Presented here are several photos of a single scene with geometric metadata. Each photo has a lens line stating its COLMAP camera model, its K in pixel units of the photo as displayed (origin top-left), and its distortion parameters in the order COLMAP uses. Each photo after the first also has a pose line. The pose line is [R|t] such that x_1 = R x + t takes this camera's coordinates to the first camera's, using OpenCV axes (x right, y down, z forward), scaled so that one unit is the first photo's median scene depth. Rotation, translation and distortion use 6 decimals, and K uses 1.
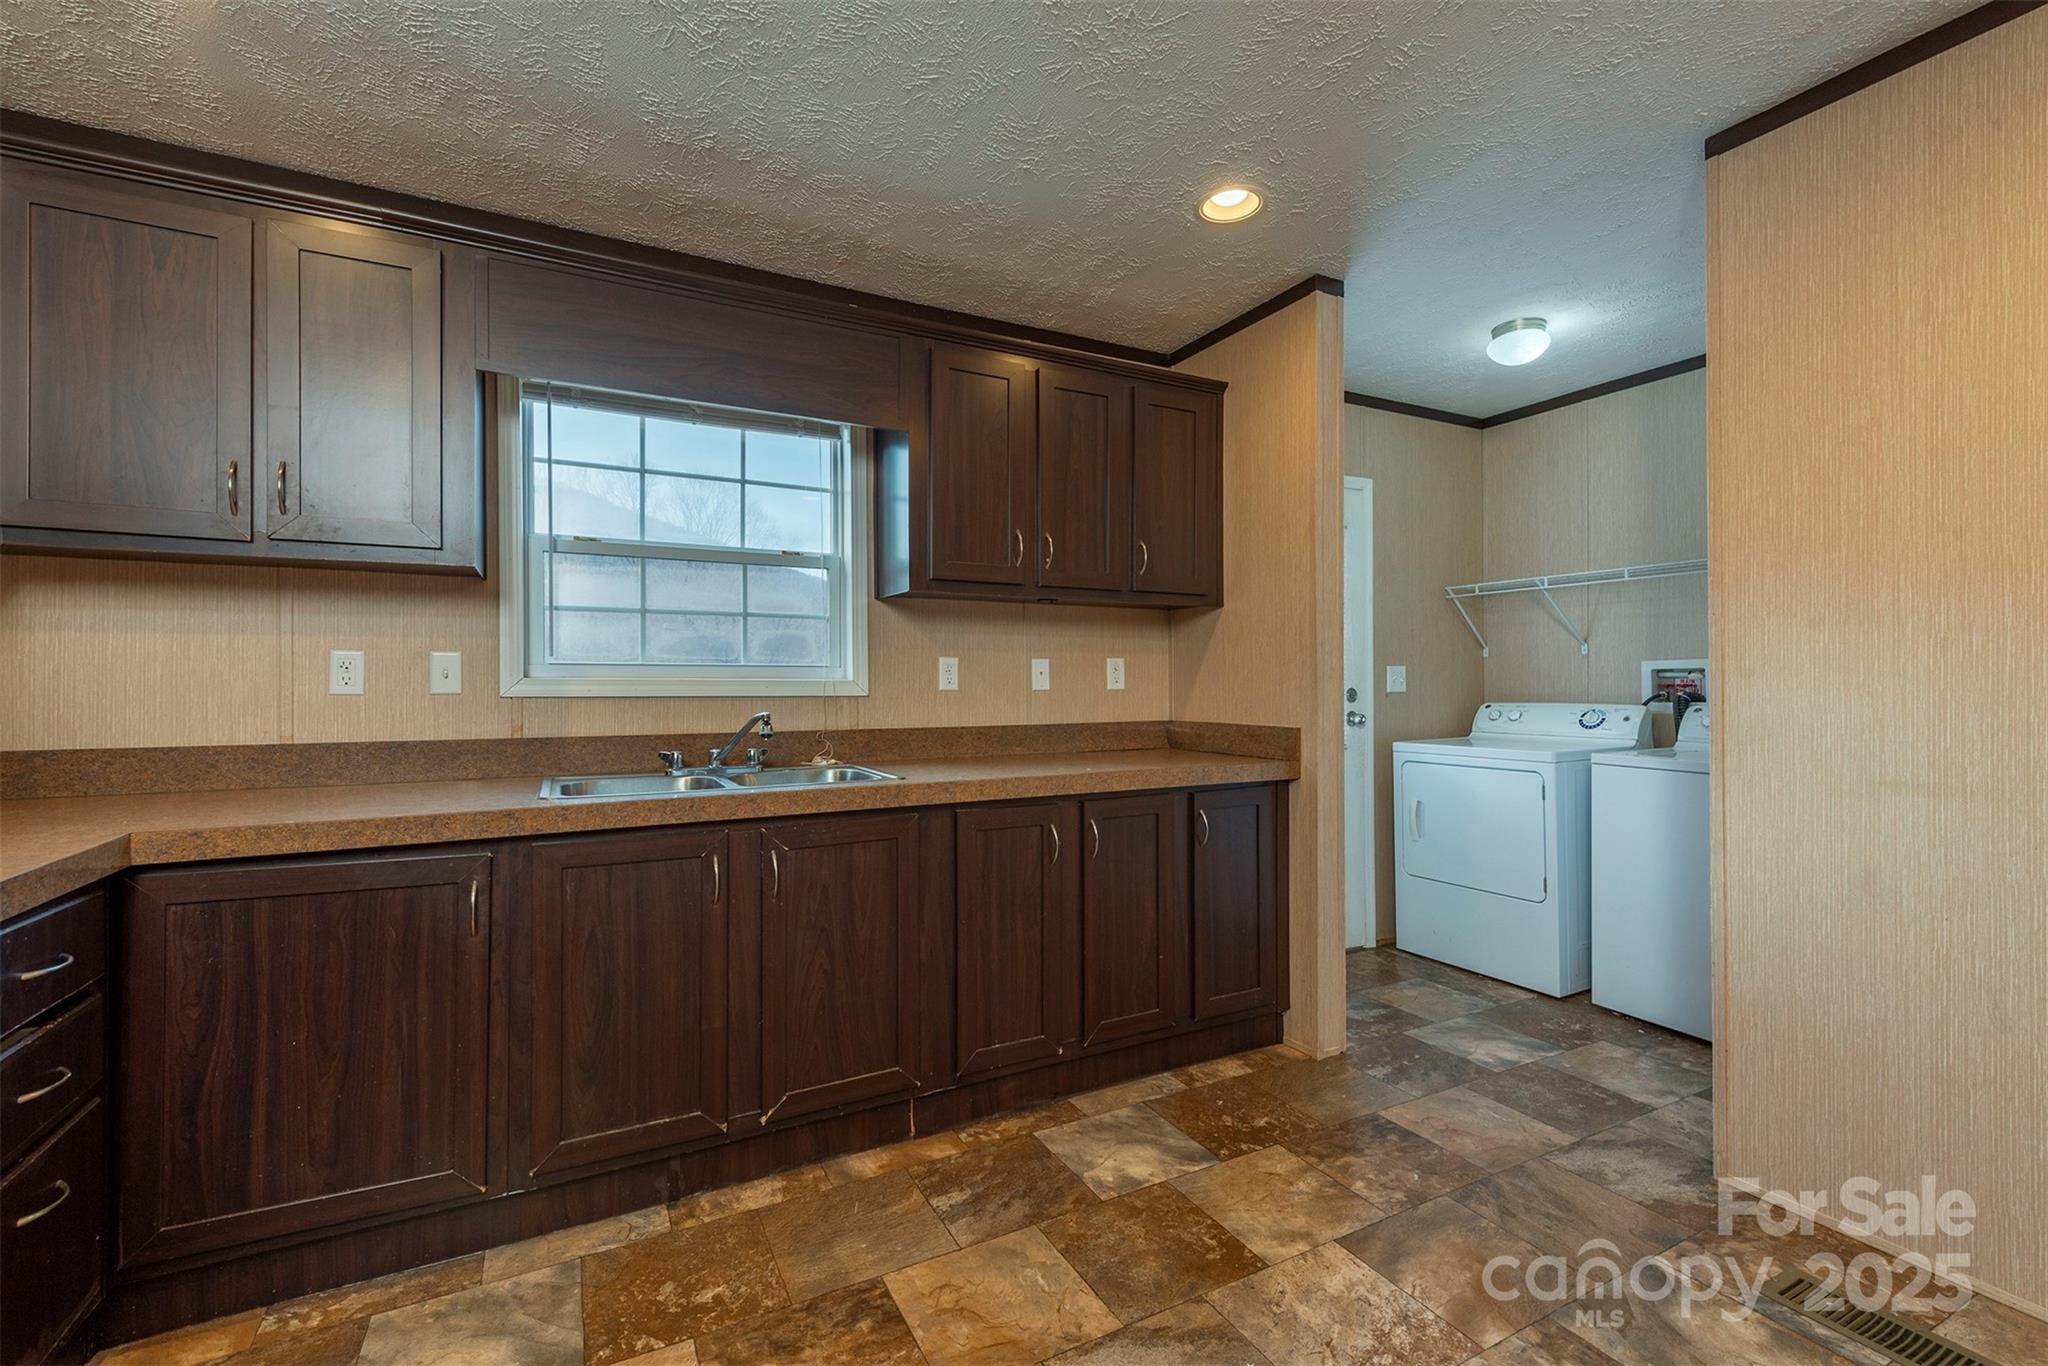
lens RADIAL K [[869.4, 0, 1025.3], [0, 869.4, 675.7], [0, 0, 1]] dist [0.022868, -0.000060]
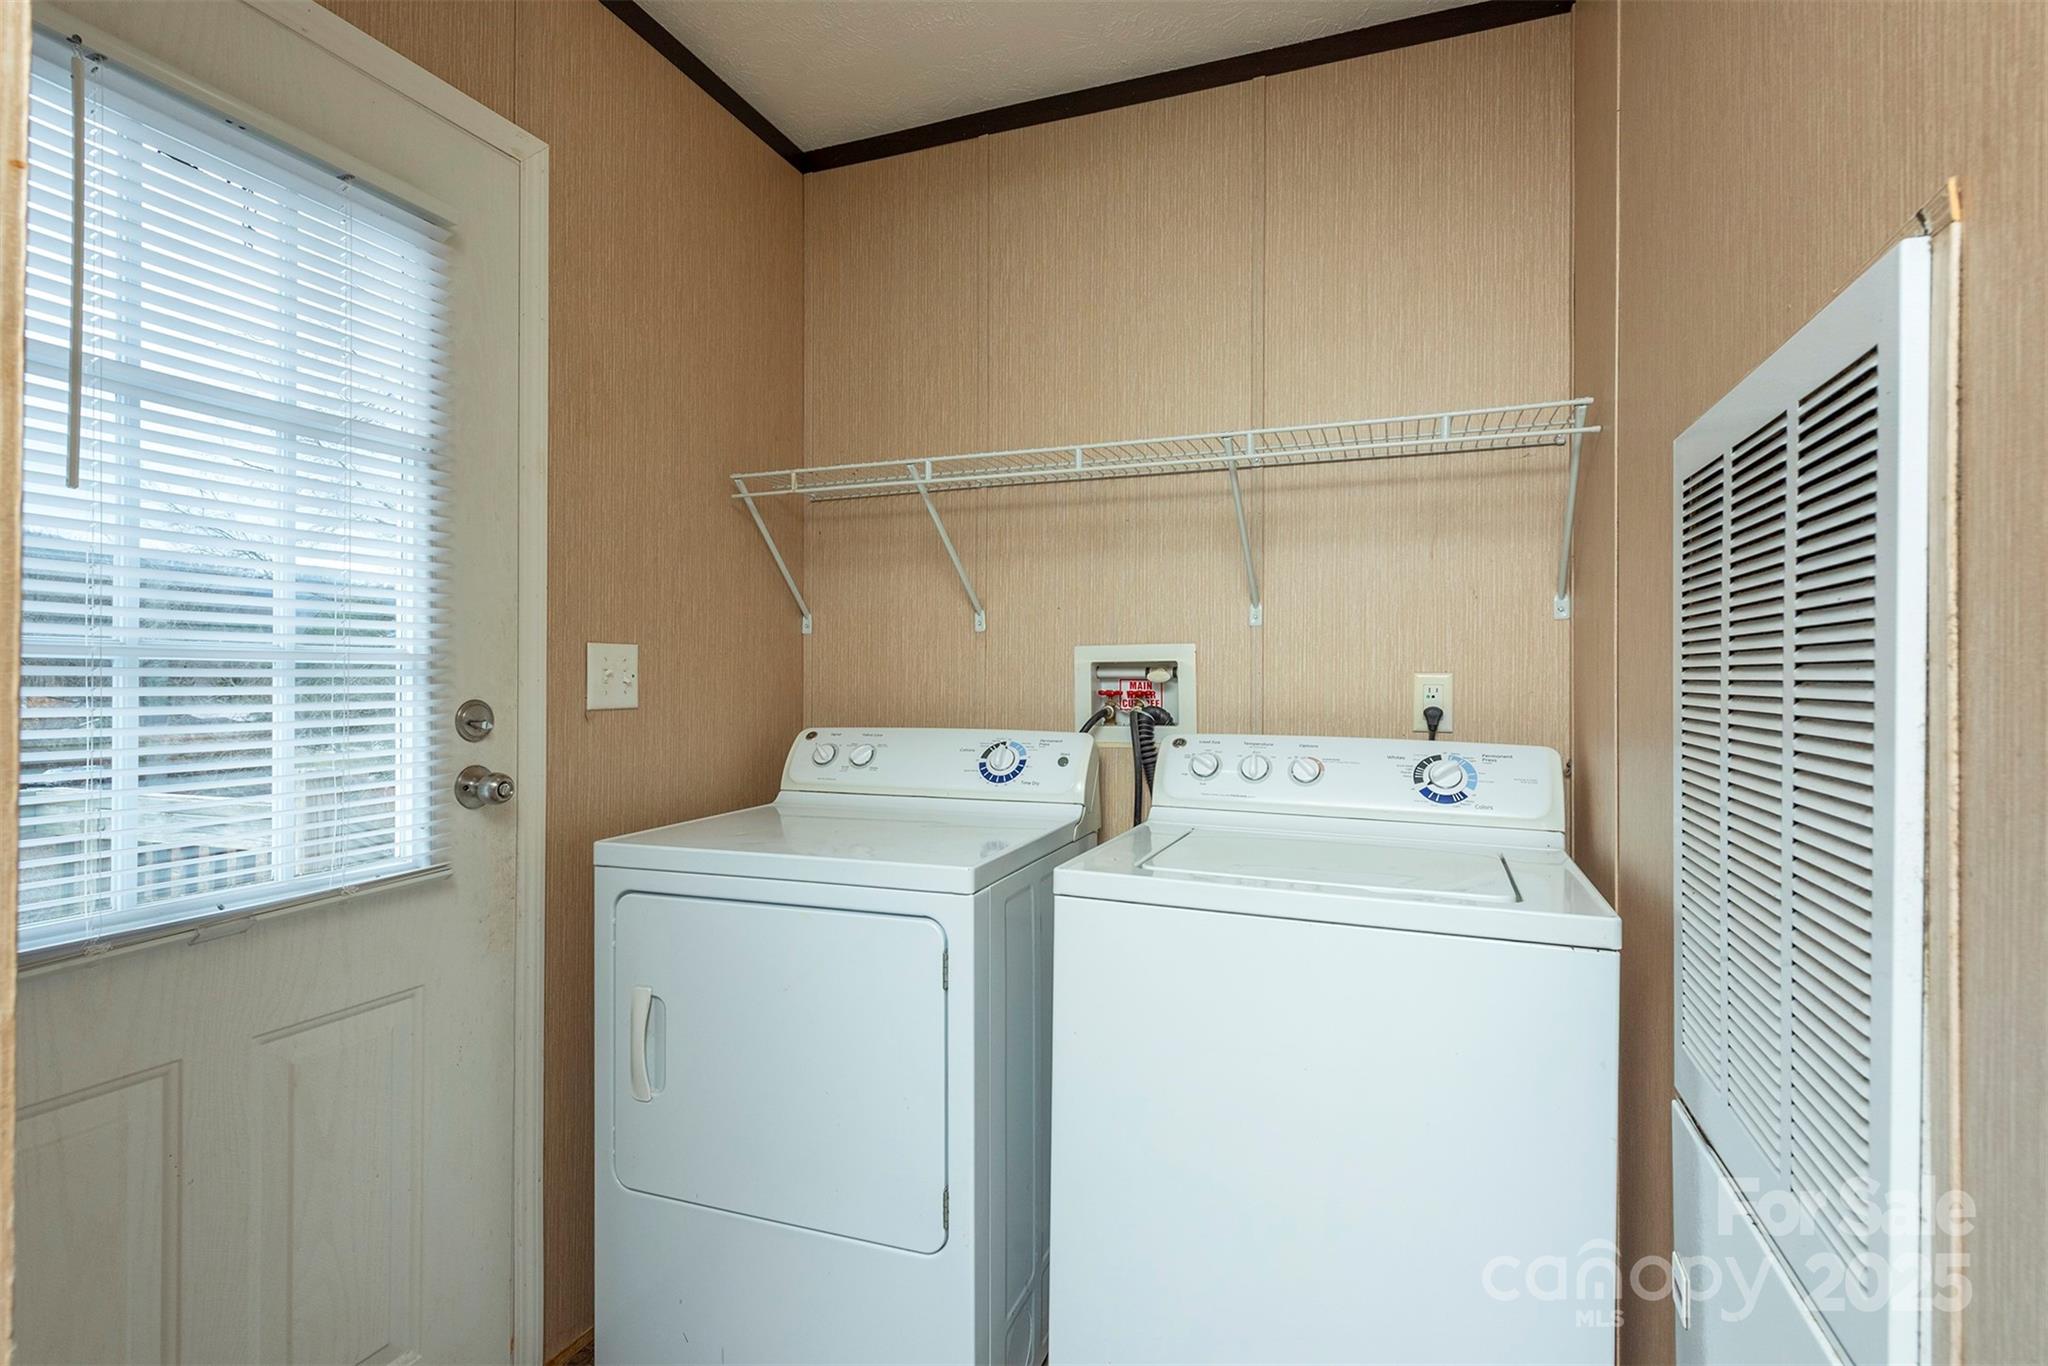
lens RADIAL K [[1105.5, 0, 1024.0], [0, 1105.5, 683.0], [0, 0, 1]] dist [-0.000252, -0.000178]
pose [[0.771684, 0.005964, 0.635978, 0.266356], [-0.011710, 0.999920, 0.004833, 0.002392], [-0.635898, -0.011177, 0.771692, 0.524037]]
